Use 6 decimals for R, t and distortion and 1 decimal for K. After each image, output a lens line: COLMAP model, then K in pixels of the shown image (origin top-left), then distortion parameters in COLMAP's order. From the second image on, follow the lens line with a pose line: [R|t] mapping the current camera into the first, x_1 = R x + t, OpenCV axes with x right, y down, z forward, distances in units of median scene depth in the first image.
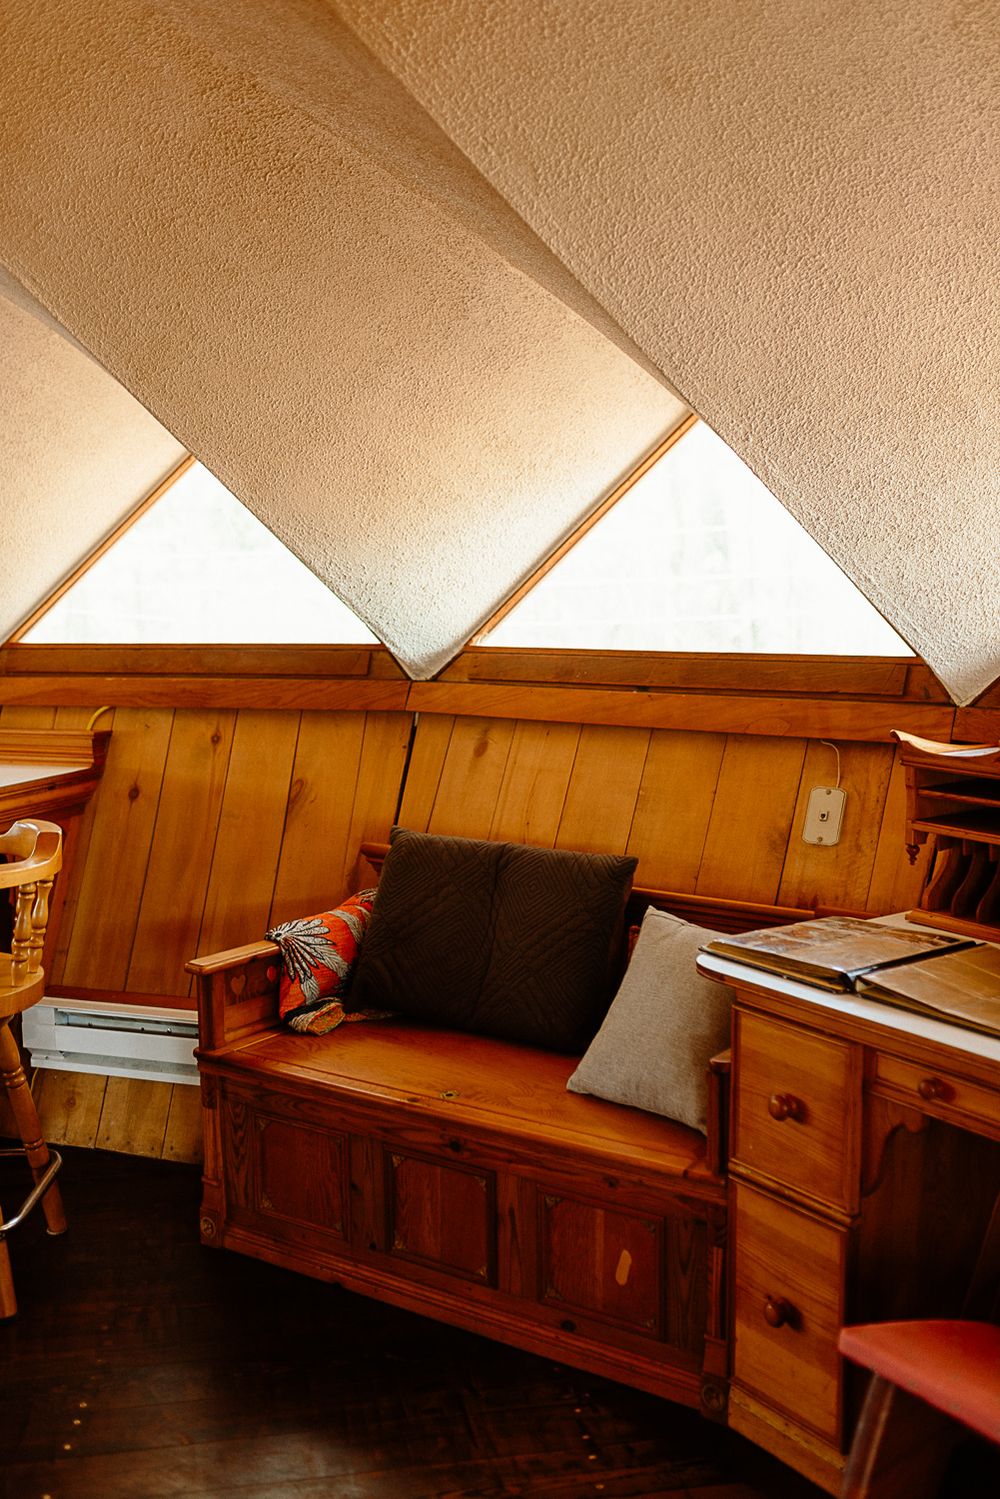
lens RADIAL K [[1429.6, 0, 498.8], [0, 1429.6, 748.0], [0, 0, 1]] dist [0.003274, 0.000000]
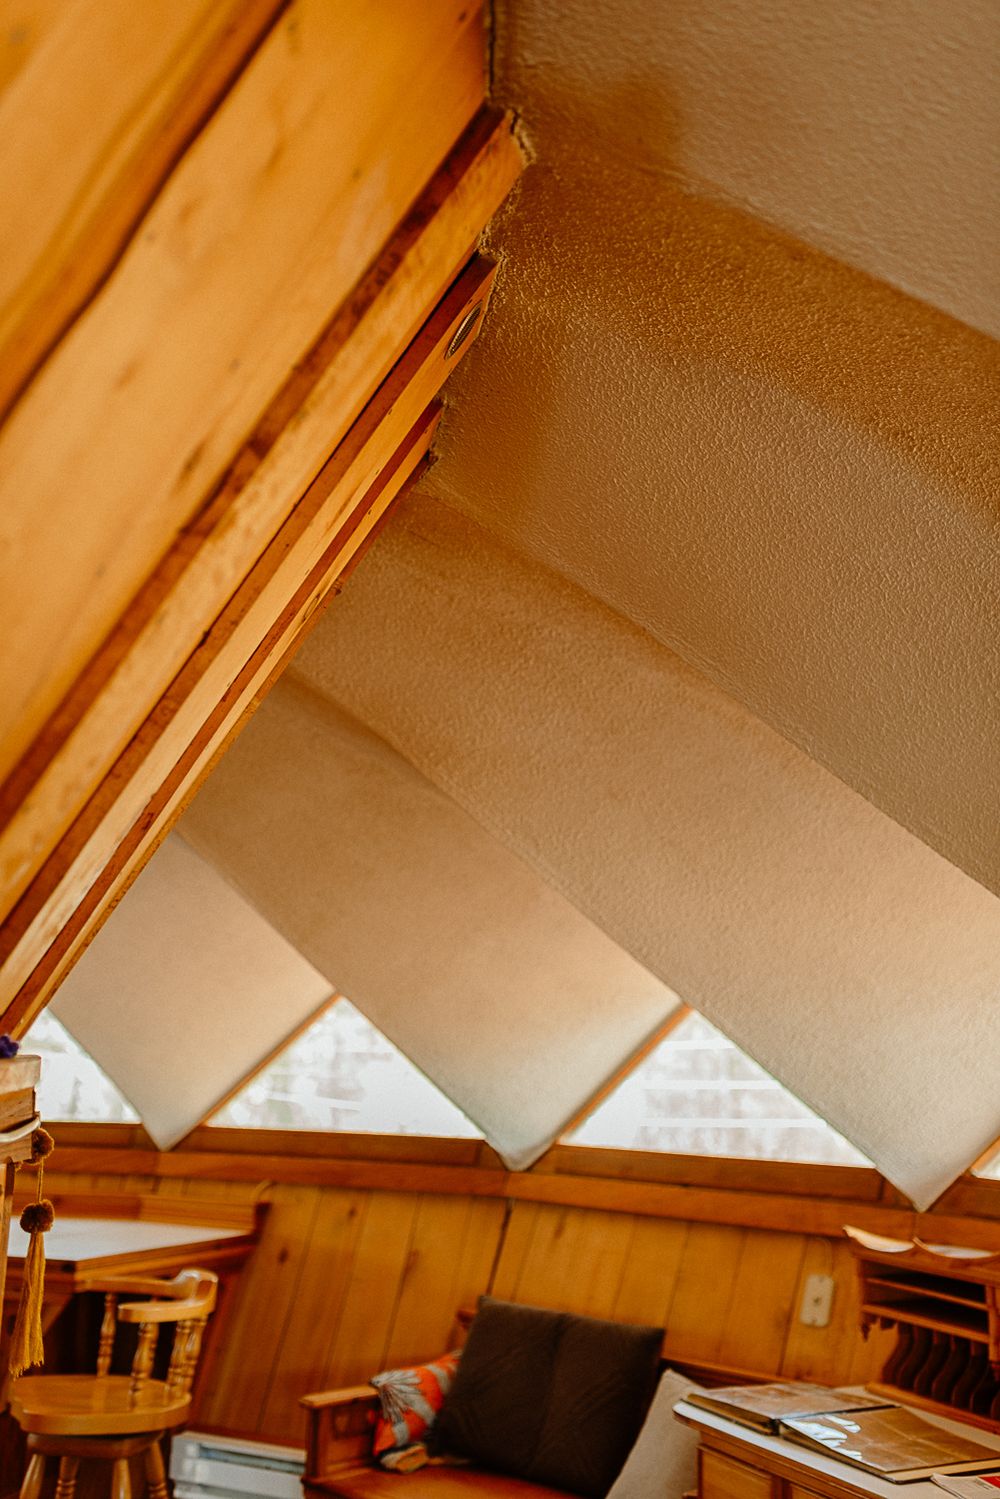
lens RADIAL K [[1429.6, 0, 499.7], [0, 1429.6, 751.0], [0, 0, 1]] dist [0.003274, 0.000000]
pose [[0.989479, 0.000613, -0.144676, 0.124028], [-0.047591, 0.945719, -0.321483, 0.008705], [0.136626, 0.324986, 0.935798, -0.304990]]
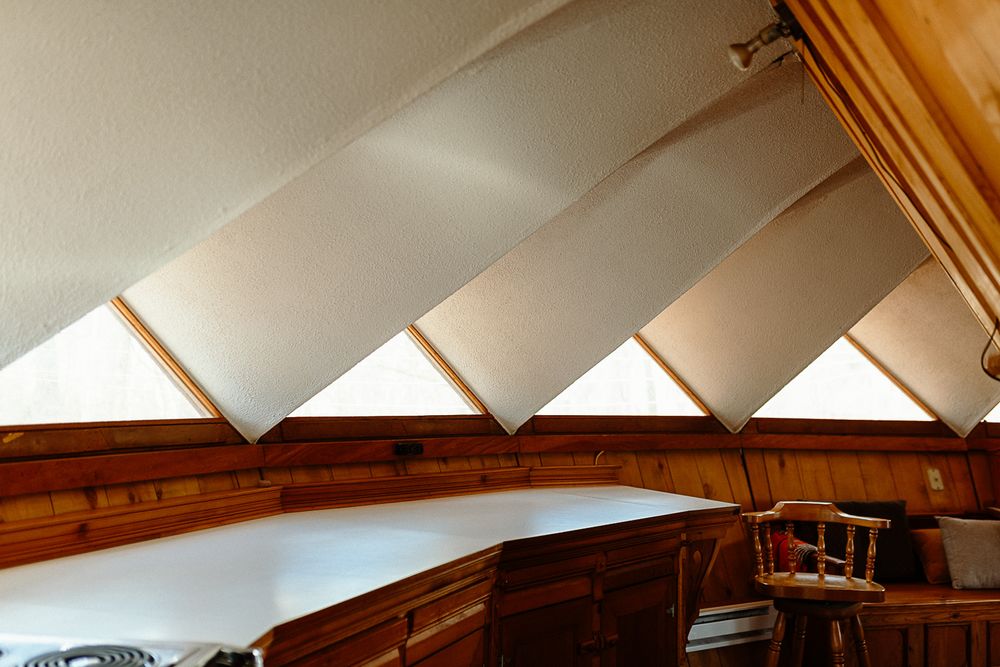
lens RADIAL K [[953.7, 0, 497.0], [0, 953.7, 335.0], [0, 0, 1]] dist [0.003274, 0.000000]
pose [[0.641367, 0.068210, 0.764196, -1.569544], [0.055768, 0.989261, -0.135103, -0.023444], [-0.765205, 0.129268, 0.630676, 0.417375]]
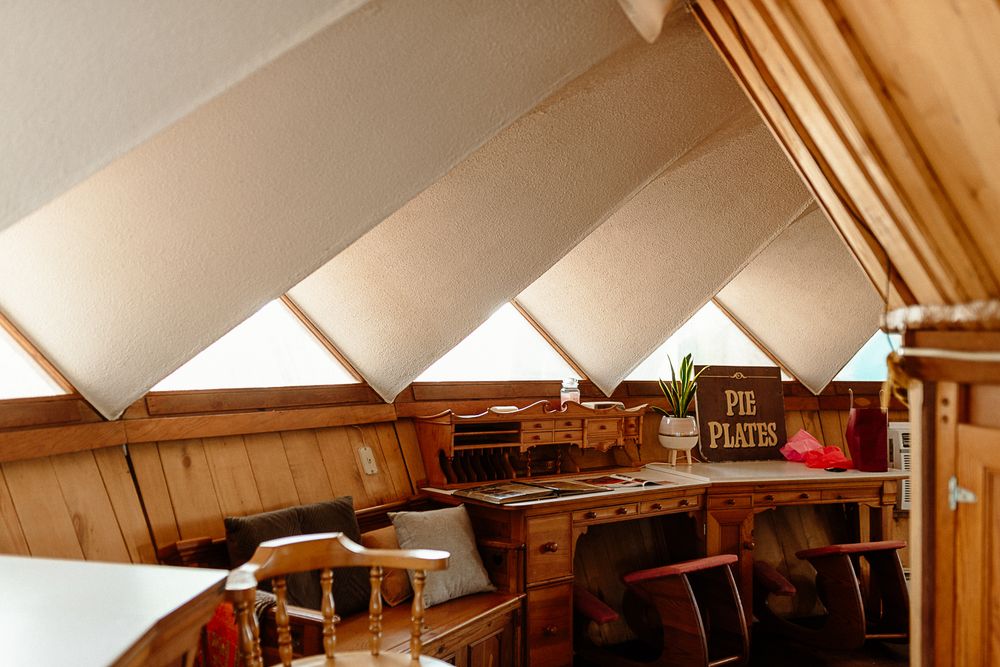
lens RADIAL K [[953.7, 0, 500.1], [0, 953.7, 329.5], [0, 0, 1]] dist [0.003274, 0.000000]
pose [[-0.081834, 0.032042, 0.996131, -1.079414], [0.108889, 0.993787, -0.023021, -0.081516], [-0.990680, 0.106584, -0.084814, 0.828918]]
